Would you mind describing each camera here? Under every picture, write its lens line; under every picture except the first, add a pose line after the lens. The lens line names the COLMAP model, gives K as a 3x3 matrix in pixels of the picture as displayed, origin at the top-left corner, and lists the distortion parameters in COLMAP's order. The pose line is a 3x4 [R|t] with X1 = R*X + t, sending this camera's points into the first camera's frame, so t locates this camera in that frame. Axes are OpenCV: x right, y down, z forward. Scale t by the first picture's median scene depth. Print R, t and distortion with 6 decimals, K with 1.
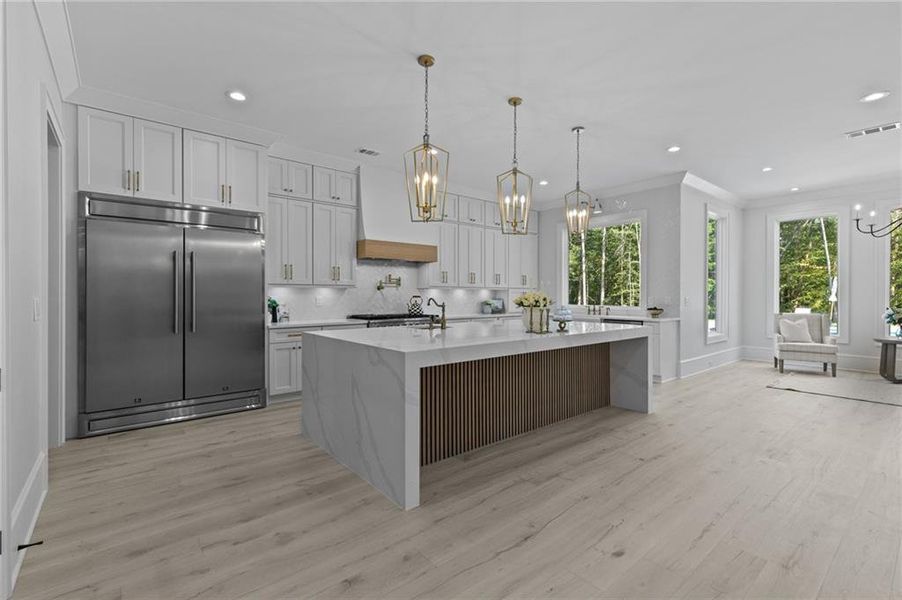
lens RADIAL K [[404.9, 0, 454.4], [0, 404.9, 296.8], [0, 0, 1]] dist [0.005884, -0.000384]
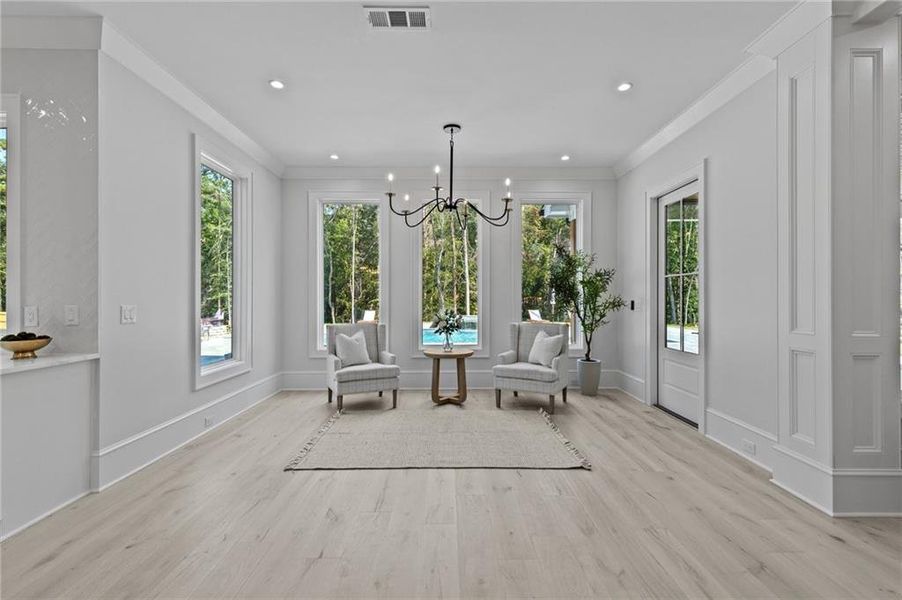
lens RADIAL K [[404.9, 0, 454.4], [0, 404.9, 296.8], [0, 0, 1]] dist [0.005884, -0.000384]
pose [[0.627337, -0.000454, 0.778748, 0.454140], [0.007833, 0.999953, -0.005726, -0.003891], [-0.778709, 0.009692, 0.627311, 0.419569]]
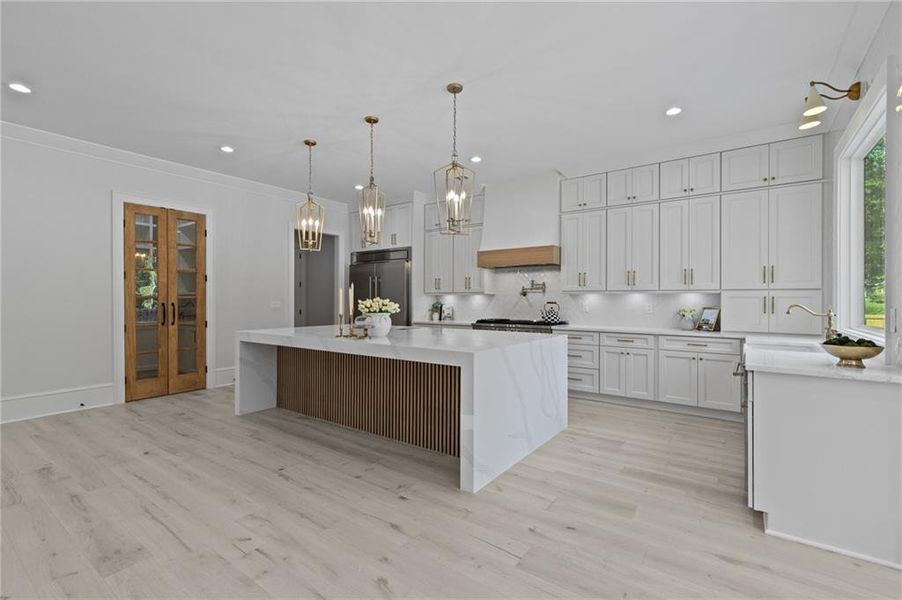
lens RADIAL K [[404.9, 0, 454.4], [0, 404.9, 296.8], [0, 0, 1]] dist [0.005884, -0.000384]
pose [[0.252003, -0.007242, -0.967699, 0.764789], [-0.005814, 0.999943, -0.008997, -0.004527], [0.967709, 0.007894, 0.251947, 0.582513]]
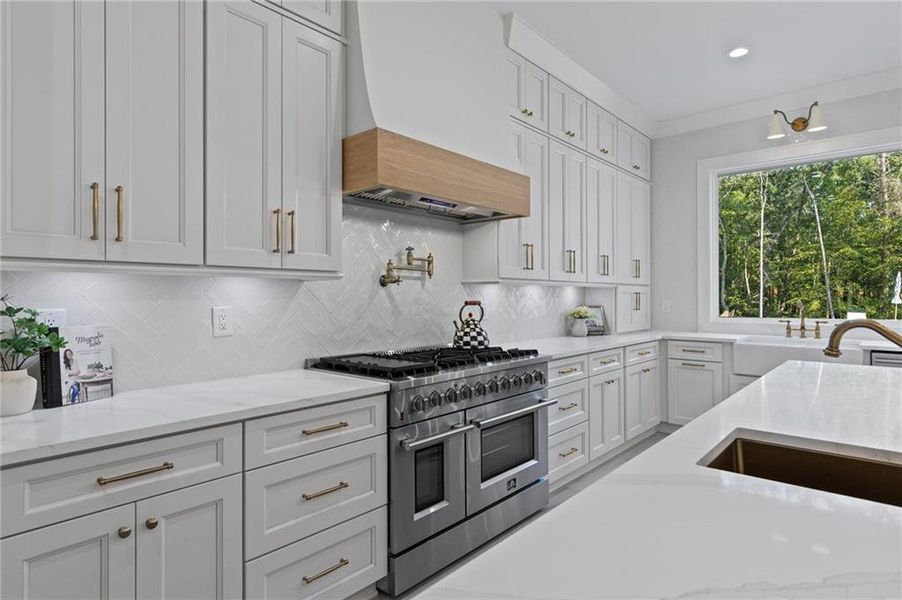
lens RADIAL K [[498.0, 0, 453.7], [0, 498.0, 293.7], [0, 0, 1]] dist [0.001096, -0.000578]
pose [[0.987496, -0.000384, 0.157646, -0.198124], [0.001727, 0.999963, -0.008385, -0.005835], [-0.157637, 0.008552, 0.987460, 0.536205]]
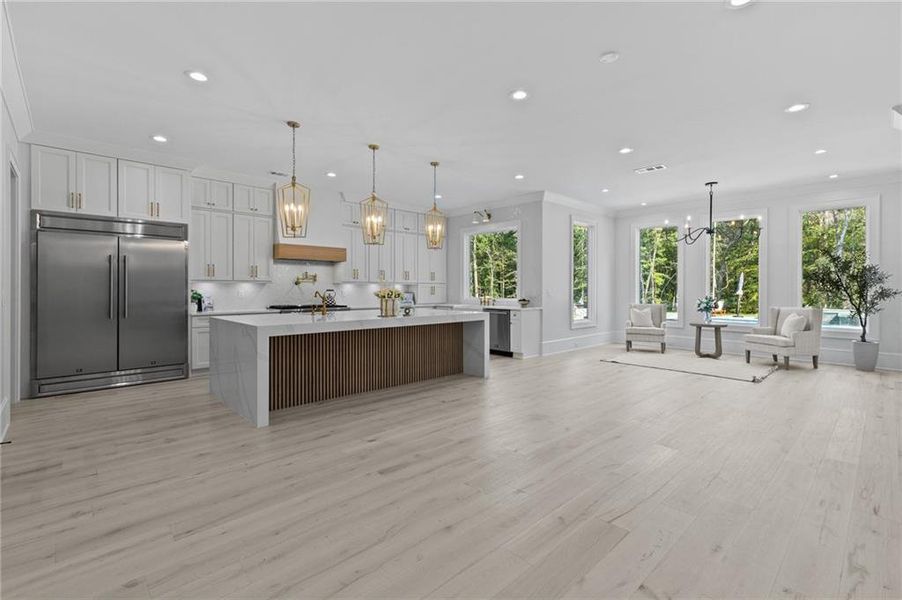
lens RADIAL K [[408.8, 0, 454.2], [0, 408.8, 289.4], [0, 0, 1]] dist [0.008051, -0.000707]
pose [[0.998030, 0.000050, 0.062745, 0.206179], [0.000124, 0.999996, -0.002770, 0.000291], [-0.062744, 0.002772, 0.998026, -0.239393]]
